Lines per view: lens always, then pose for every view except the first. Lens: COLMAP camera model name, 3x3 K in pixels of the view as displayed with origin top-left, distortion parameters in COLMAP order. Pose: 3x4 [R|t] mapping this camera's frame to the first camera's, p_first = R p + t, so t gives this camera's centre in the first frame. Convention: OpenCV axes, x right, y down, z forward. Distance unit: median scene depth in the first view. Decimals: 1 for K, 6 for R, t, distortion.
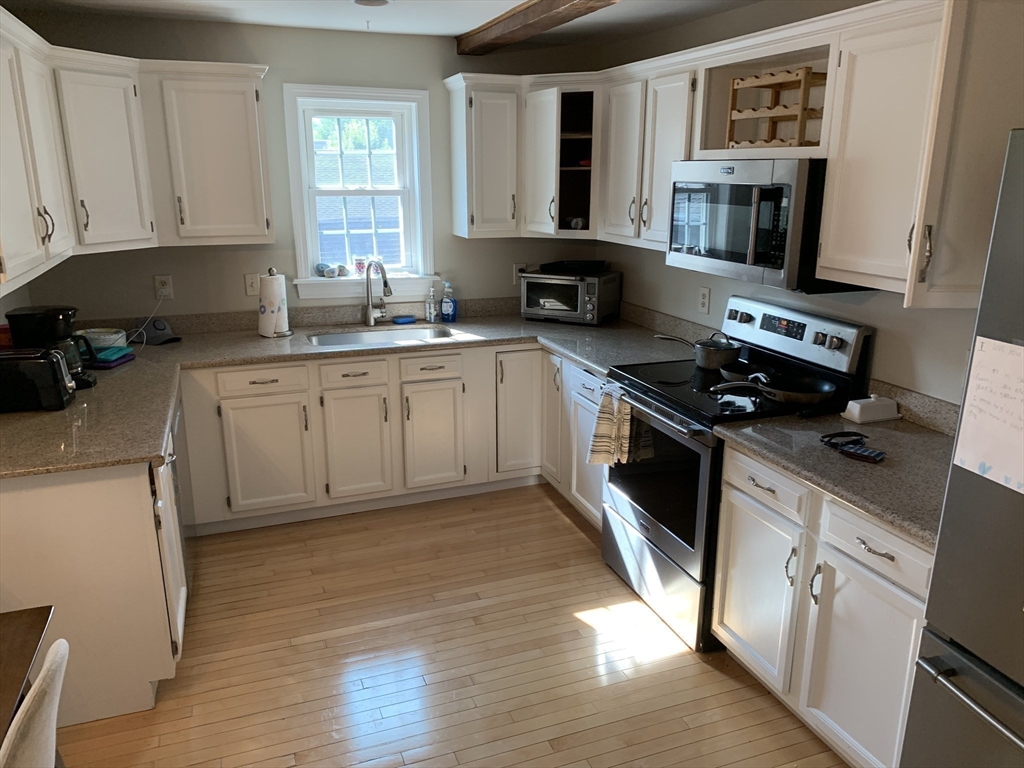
lens RADIAL K [[776.0, 0, 514.8], [0, 776.0, 387.4], [0, 0, 1]] dist [0.052767, -0.071444]
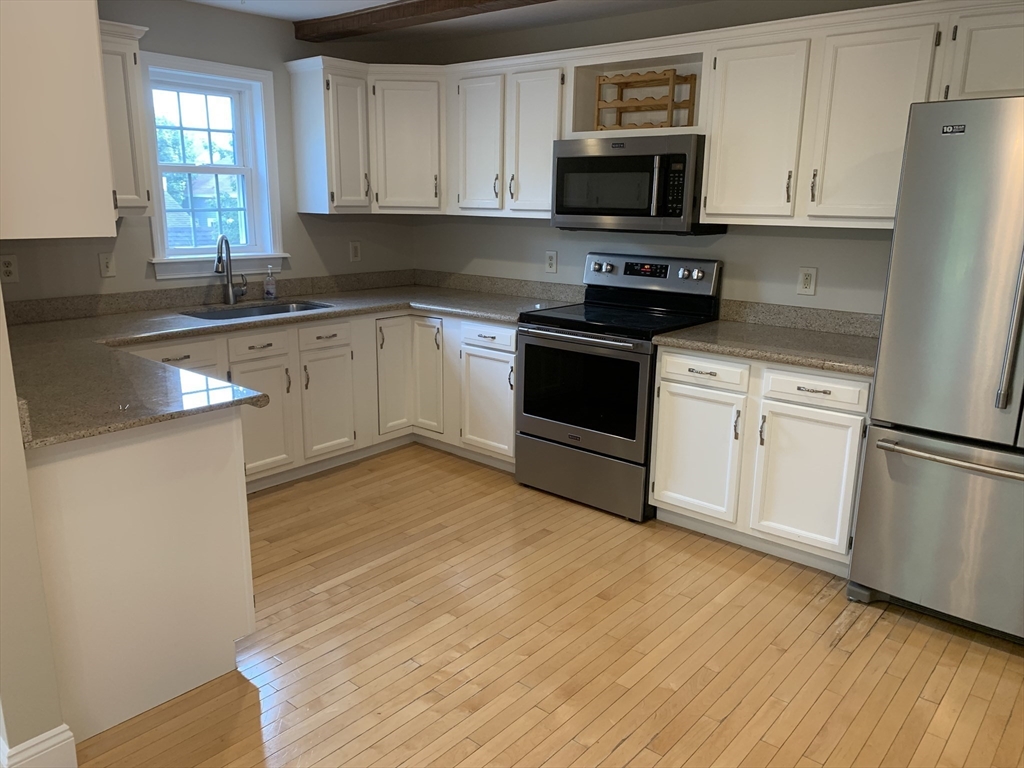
lens RADIAL K [[776.0, 0, 504.0], [0, 776.0, 382.0], [0, 0, 1]] dist [0.052767, -0.071444]
pose [[0.879668, -0.103238, 0.464247, -0.461094], [0.118047, 0.993004, -0.002858, 0.079061], [-0.460704, 0.057317, 0.885701, -0.026688]]
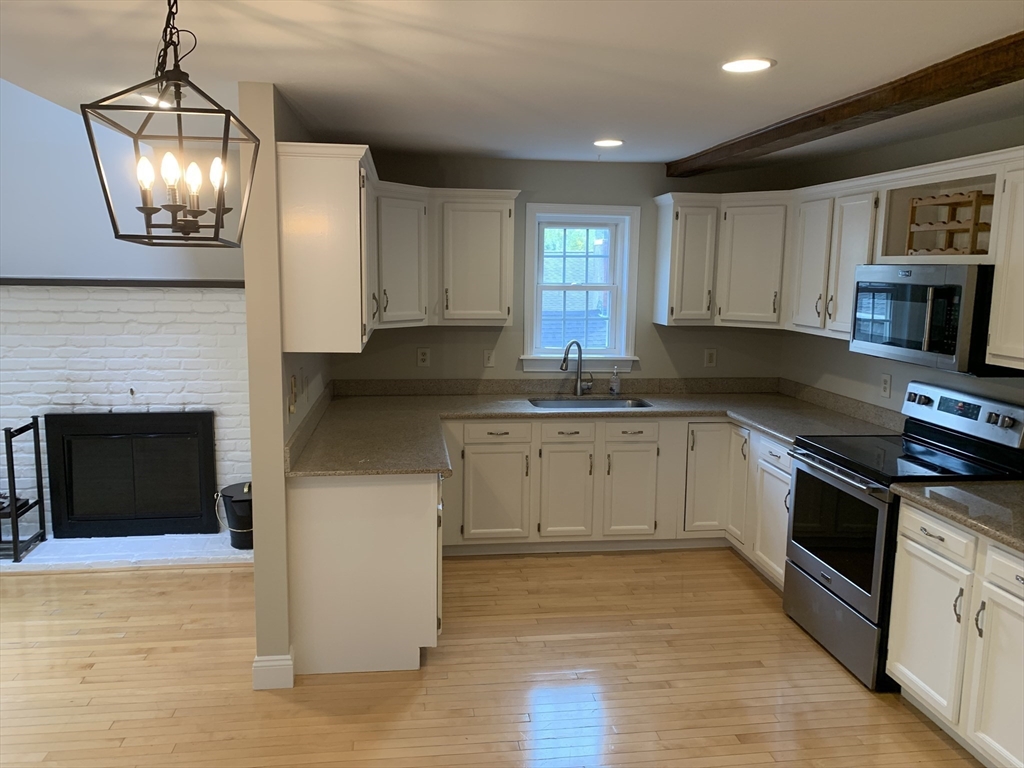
lens RADIAL K [[776.0, 0, 503.2], [0, 776.0, 377.3], [0, 0, 1]] dist [0.052767, -0.071444]
pose [[0.973101, 0.043887, -0.226159, -0.041995], [-0.073532, 0.989507, -0.124373, 0.064015], [0.218328, 0.137657, 0.966118, -0.232102]]
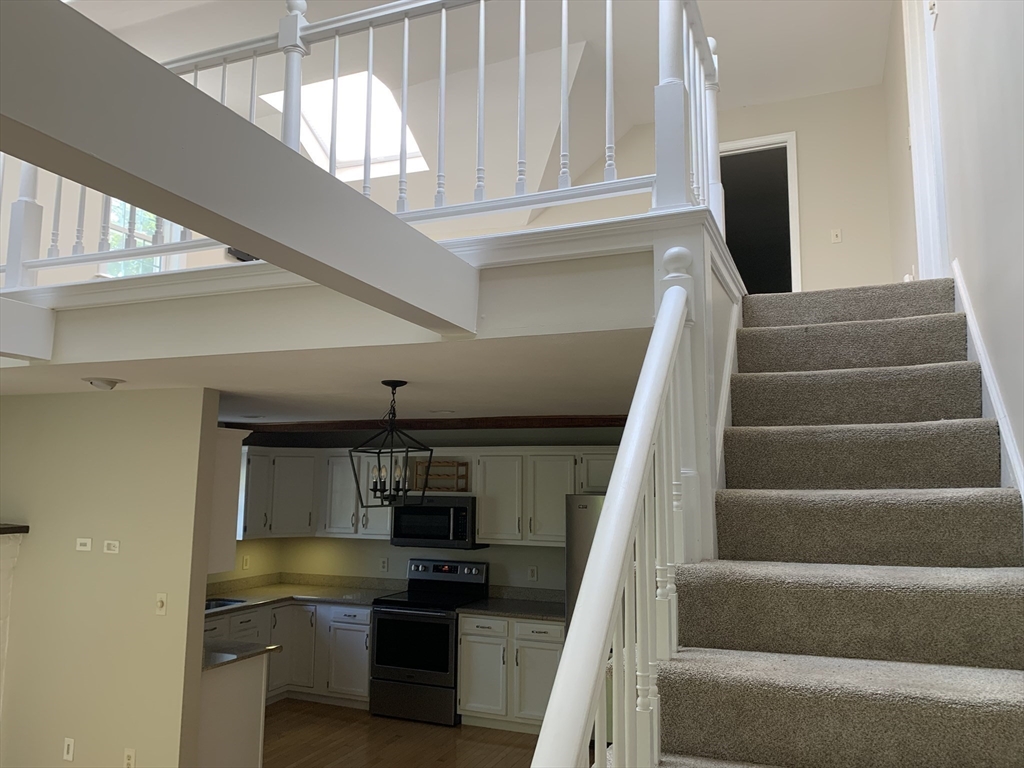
lens RADIAL K [[776.0, 0, 499.4], [0, 776.0, 370.6], [0, 0, 1]] dist [0.052767, -0.071444]
pose [[0.695673, 0.103921, 0.710802, -1.122051], [0.185872, 0.929745, -0.317846, 0.123190], [-0.693895, 0.353235, 0.627483, -0.659119]]
